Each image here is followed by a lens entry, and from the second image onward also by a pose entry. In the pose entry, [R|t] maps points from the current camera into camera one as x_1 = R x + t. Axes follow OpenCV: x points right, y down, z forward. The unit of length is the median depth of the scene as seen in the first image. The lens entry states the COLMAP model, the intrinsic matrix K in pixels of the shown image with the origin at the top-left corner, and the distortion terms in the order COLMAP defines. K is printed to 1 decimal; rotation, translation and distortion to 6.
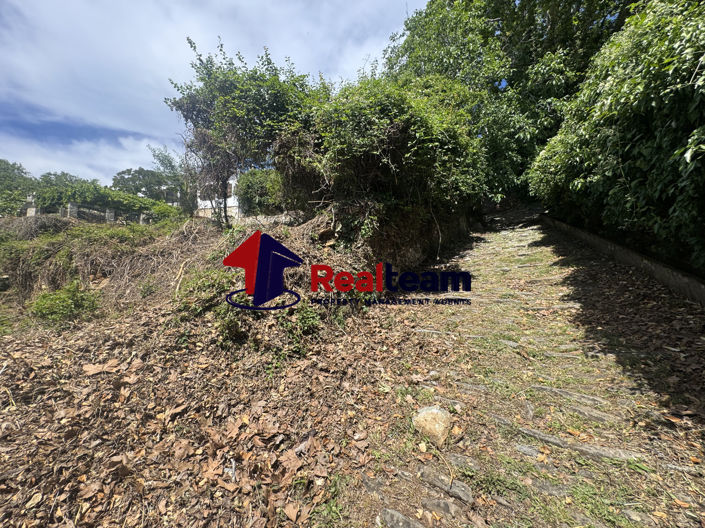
lens RADIAL K [[282.0, 0, 350.6], [0, 282.0, 264.8], [0, 0, 1]] dist [-0.003537, 0.000813]
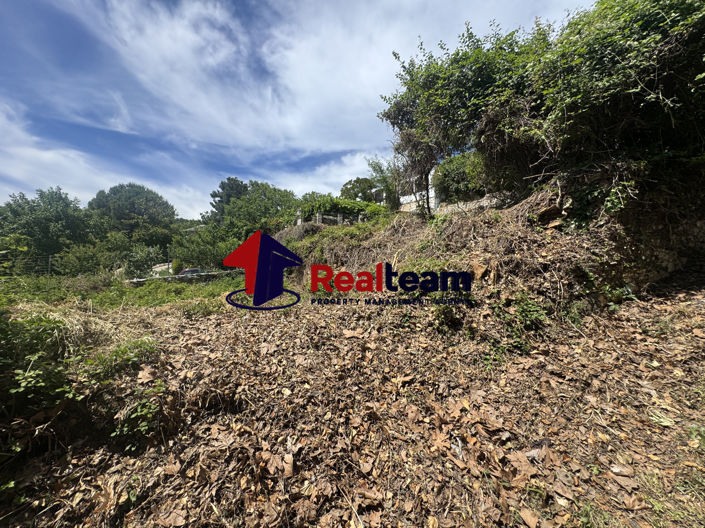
lens RADIAL K [[282.0, 0, 352.1], [0, 282.0, 264.5], [0, 0, 1]] dist [-0.003537, 0.000813]
pose [[0.787683, -0.004301, -0.616065, -0.038687], [0.027997, 0.999192, 0.028821, 0.002357], [0.615444, -0.039950, 0.787168, -0.018463]]
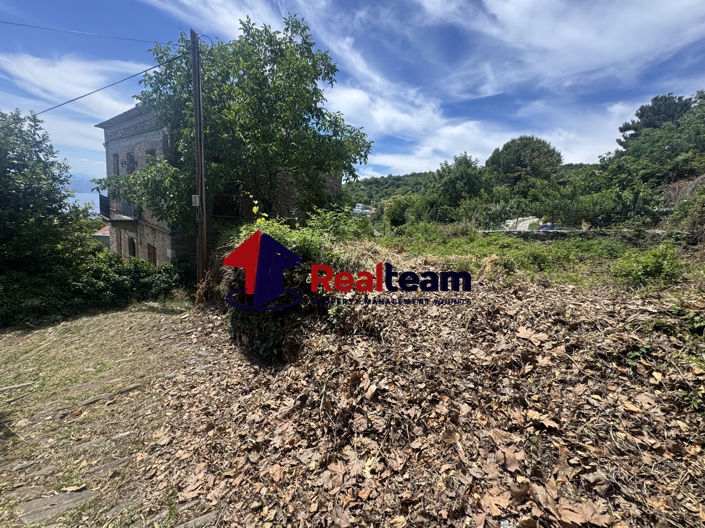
lens RADIAL K [[282.0, 0, 351.6], [0, 282.0, 264.1], [0, 0, 1]] dist [-0.003537, 0.000813]
pose [[-0.288130, 0.174929, -0.941478, 0.119800], [-0.006919, 0.982767, 0.184719, -0.040065], [0.957566, 0.059737, -0.281955, 0.352731]]
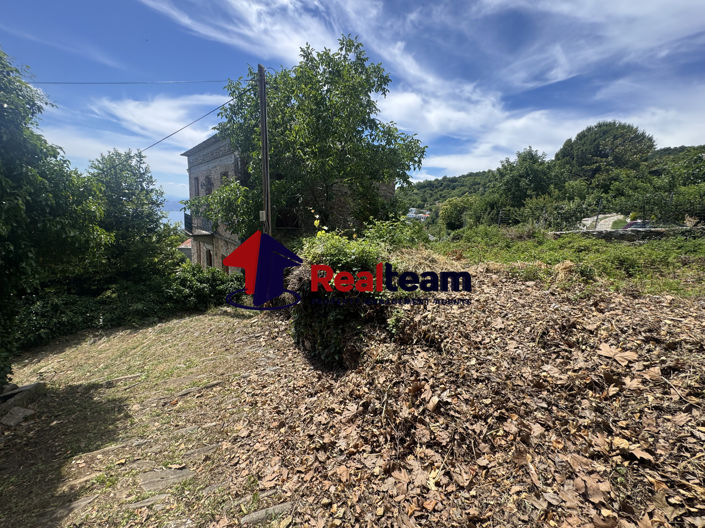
lens RADIAL K [[282.0, 0, 352.8], [0, 282.0, 266.1], [0, 0, 1]] dist [-0.003537, 0.000813]
pose [[-0.454954, 0.167223, -0.874673, 0.143508], [0.038980, 0.985009, 0.168042, -0.057573], [0.889661, 0.042356, -0.454653, 0.348011]]
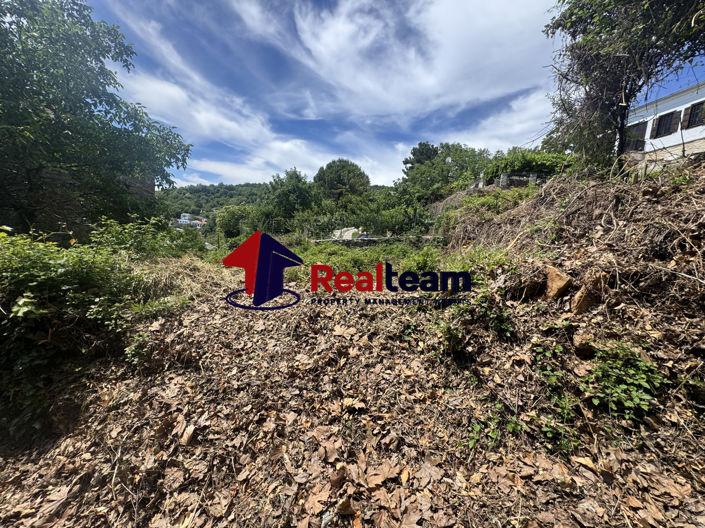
lens RADIAL K [[282.0, 0, 351.1], [0, 282.0, 263.7], [0, 0, 1]] dist [-0.003537, 0.000813]
pose [[0.255670, 0.138737, -0.956757, 0.111101], [-0.008227, 0.989926, 0.141349, -0.043509], [0.966729, -0.028268, 0.254235, 0.401633]]
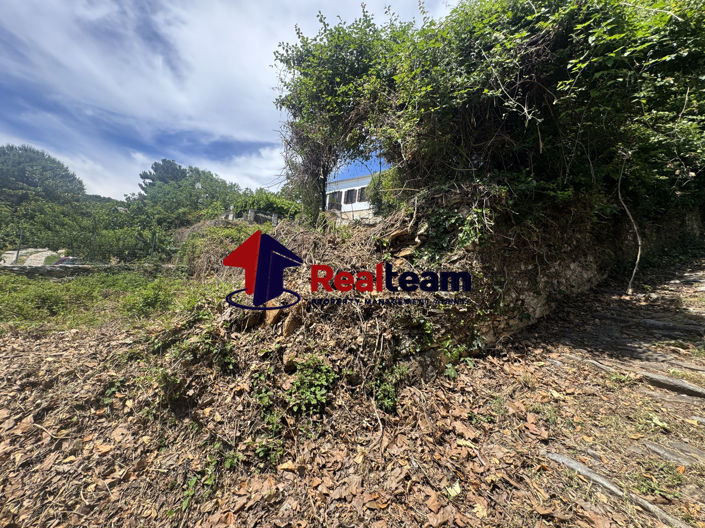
lens RADIAL K [[282.0, 0, 351.2], [0, 282.0, 265.1], [0, 0, 1]] dist [-0.003537, 0.000813]
pose [[0.881884, 0.062750, -0.467271, 0.139715], [-0.065608, 0.997794, 0.010172, -0.054234], [0.466878, 0.021686, 0.884056, 0.437296]]
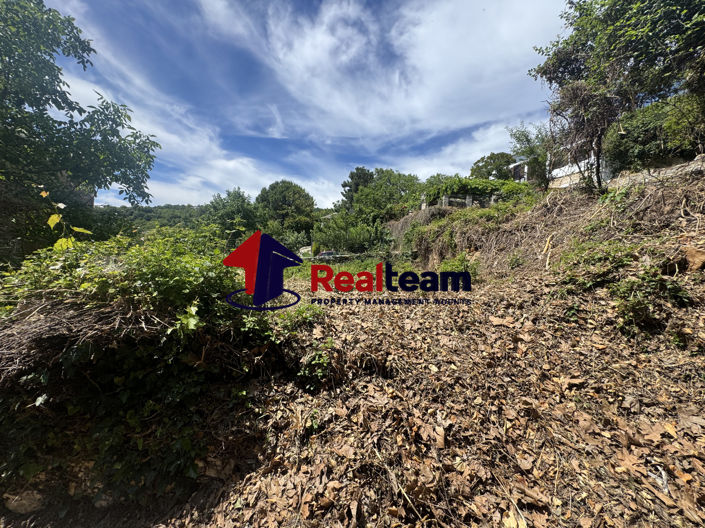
lens RADIAL K [[282.0, 0, 352.6], [0, 282.0, 265.2], [0, 0, 1]] dist [-0.003537, 0.000813]
pose [[0.467969, 0.056537, -0.881935, -0.070396], [0.016222, 0.997234, 0.072536, 0.014284], [0.883596, -0.048251, 0.465757, -0.066292]]
